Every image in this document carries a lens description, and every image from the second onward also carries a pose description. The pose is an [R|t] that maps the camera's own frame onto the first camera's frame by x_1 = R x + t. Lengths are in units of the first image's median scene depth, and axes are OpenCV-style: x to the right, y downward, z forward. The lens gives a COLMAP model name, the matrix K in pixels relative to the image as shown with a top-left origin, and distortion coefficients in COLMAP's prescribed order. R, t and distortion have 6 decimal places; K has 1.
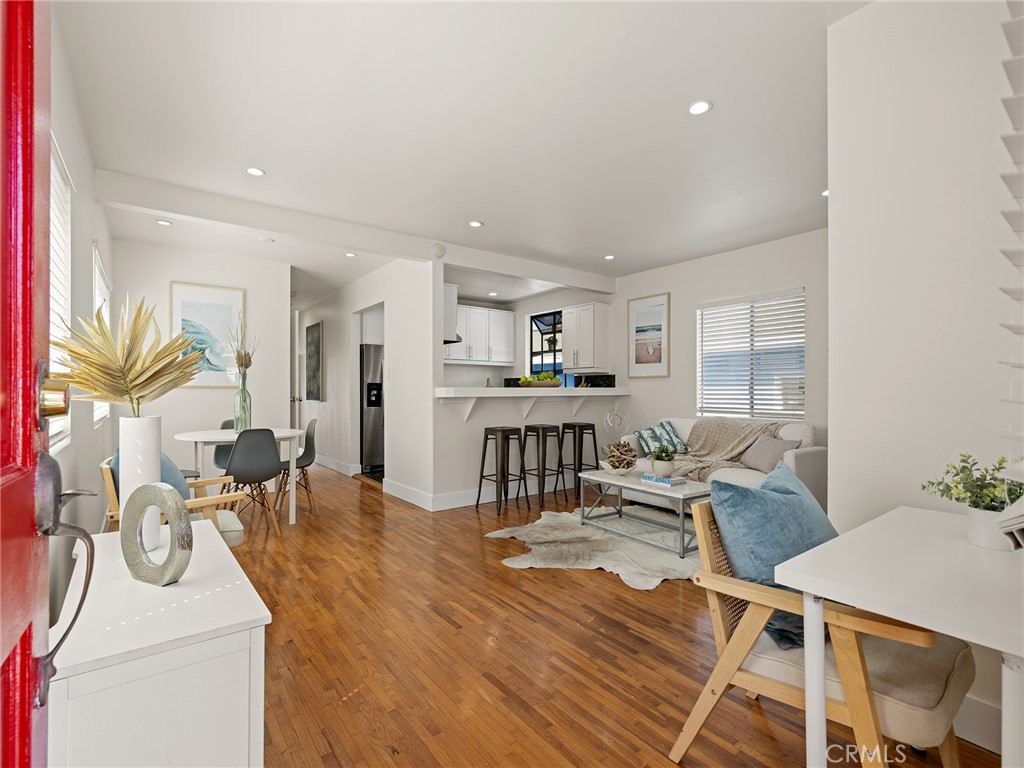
lens RADIAL K [[482.3, 0, 502.4], [0, 482.3, 390.2], [0, 0, 1]] dist [-0.002394, 0.000030]
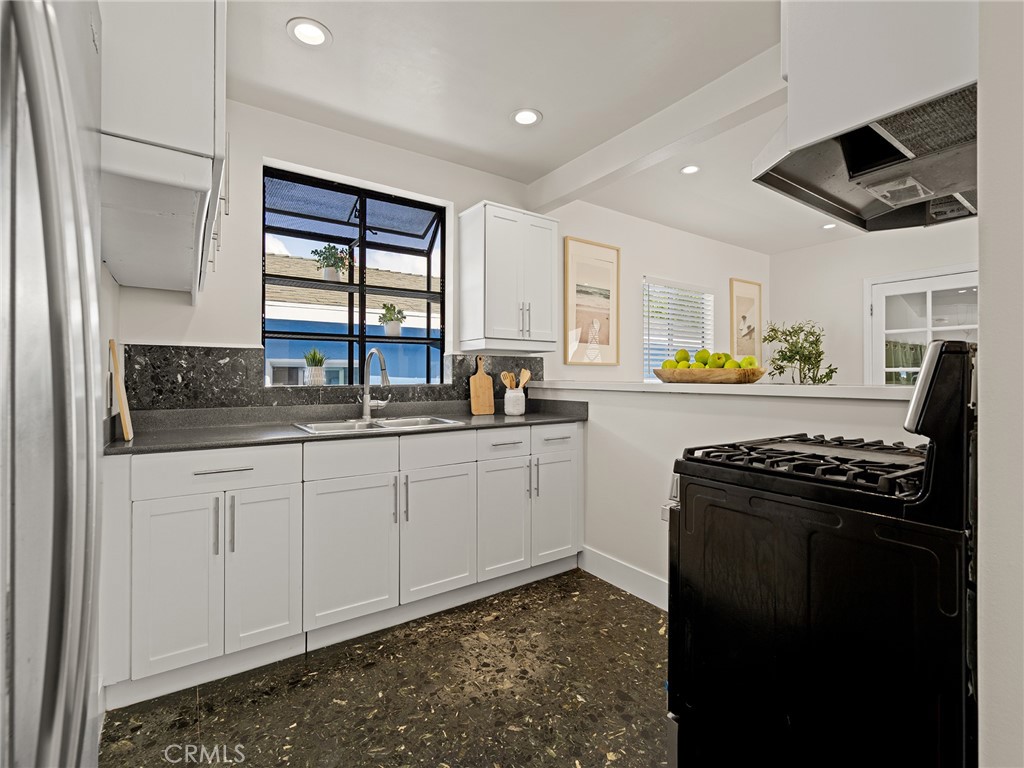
lens RADIAL K [[475.0, 0, 508.3], [0, 475.0, 382.4], [0, 0, 1]] dist [-0.002330, 0.000336]
pose [[0.035948, -0.008173, 0.999320, -0.378645], [-0.000688, 0.999966, 0.008203, -0.009525], [-0.999353, -0.000983, 0.035941, 1.180102]]
